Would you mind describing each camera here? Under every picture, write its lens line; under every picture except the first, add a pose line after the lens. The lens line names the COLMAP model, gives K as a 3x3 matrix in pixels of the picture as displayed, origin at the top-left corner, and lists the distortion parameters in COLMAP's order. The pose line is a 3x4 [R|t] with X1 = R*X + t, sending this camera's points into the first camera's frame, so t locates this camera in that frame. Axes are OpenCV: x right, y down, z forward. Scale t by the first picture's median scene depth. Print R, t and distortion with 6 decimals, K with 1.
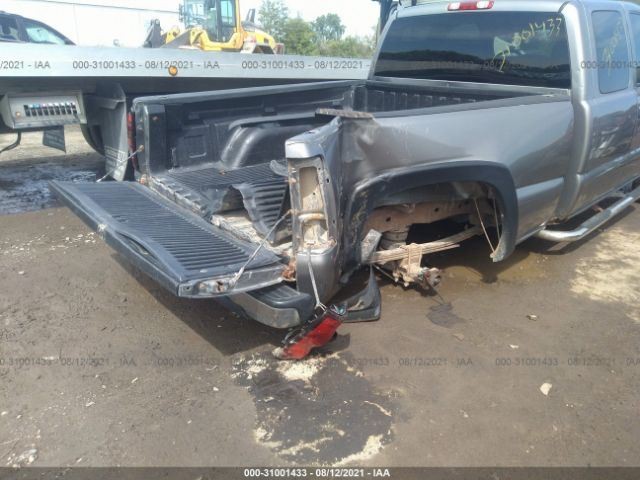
lens RADIAL K [[481.2, 0, 315.6], [0, 481.2, 238.4], [0, 0, 1]] dist [0.078002, -0.089323]
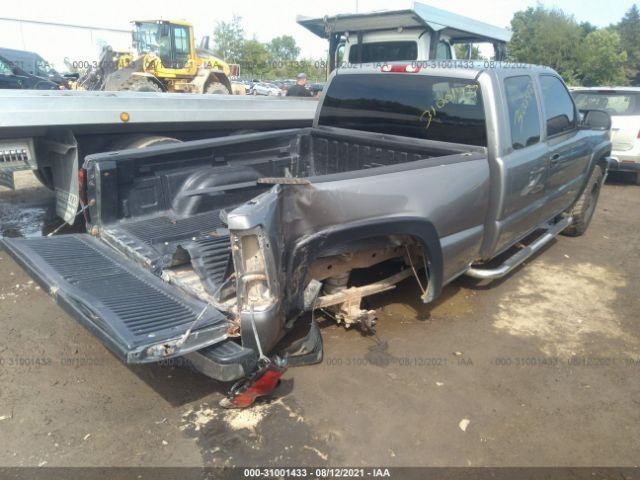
lens RADIAL K [[481.2, 0, 318.1], [0, 481.2, 235.9], [0, 0, 1]] dist [0.078002, -0.089323]
pose [[0.996101, -0.015876, 0.086784, 0.032531], [0.018667, 0.999331, -0.031446, -0.076466], [-0.086227, 0.032943, 0.995731, -0.084185]]
